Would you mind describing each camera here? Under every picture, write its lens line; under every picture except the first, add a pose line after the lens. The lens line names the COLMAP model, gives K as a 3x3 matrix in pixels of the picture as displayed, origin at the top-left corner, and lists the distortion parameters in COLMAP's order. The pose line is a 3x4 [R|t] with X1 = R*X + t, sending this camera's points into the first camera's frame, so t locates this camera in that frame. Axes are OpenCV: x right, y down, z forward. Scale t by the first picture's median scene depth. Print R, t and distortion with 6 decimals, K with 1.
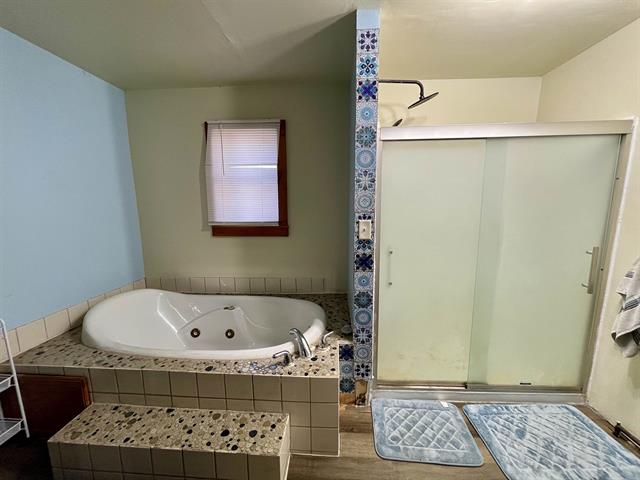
lens RADIAL K [[257.2, 0, 319.9], [0, 257.2, 239.9], [0, 0, 1]] dist [-0.001783, -0.000076]
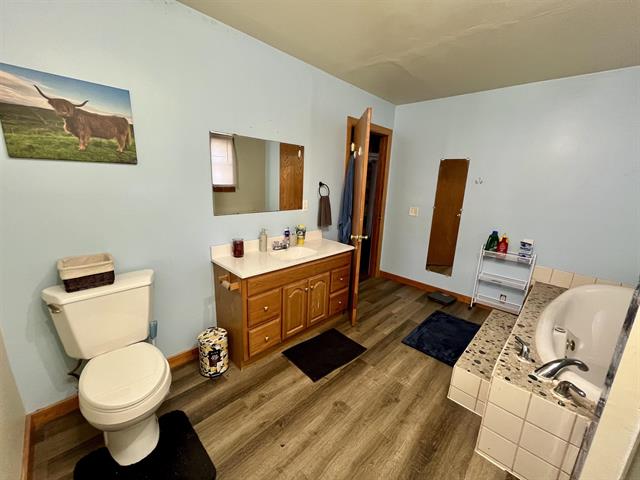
lens RADIAL K [[257.2, 0, 319.7], [0, 257.2, 239.2], [0, 0, 1]] dist [-0.001783, -0.000076]
pose [[-0.661962, 0.144968, -0.735385, 1.122337], [-0.151400, 0.935034, 0.320608, -0.152110], [0.734088, 0.323568, -0.597009, 0.925979]]
